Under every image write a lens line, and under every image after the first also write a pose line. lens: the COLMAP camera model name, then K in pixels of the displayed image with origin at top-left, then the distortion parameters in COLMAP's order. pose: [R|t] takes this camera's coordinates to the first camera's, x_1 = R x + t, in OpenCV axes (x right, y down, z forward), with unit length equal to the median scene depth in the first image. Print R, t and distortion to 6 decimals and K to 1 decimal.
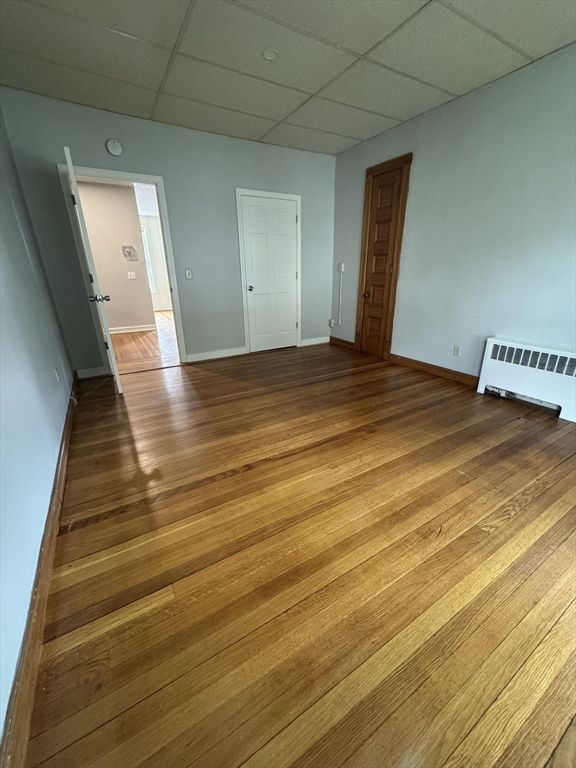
lens RADIAL K [[306.1, 0, 289.5], [0, 306.1, 383.7], [0, 0, 1]] dist [-0.001918, 0.000363]
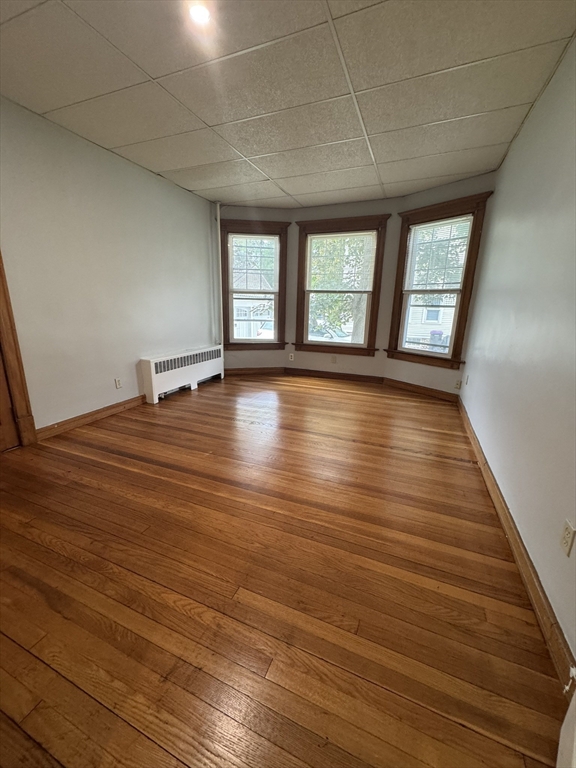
lens RADIAL K [[306.1, 0, 289.5], [0, 306.1, 383.7], [0, 0, 1]] dist [-0.001918, 0.000363]
pose [[-0.593298, -0.205944, 0.778193, -0.696926], [0.269406, 0.860174, 0.433036, -0.461853], [-0.758563, 0.466569, -0.454857, 1.200052]]
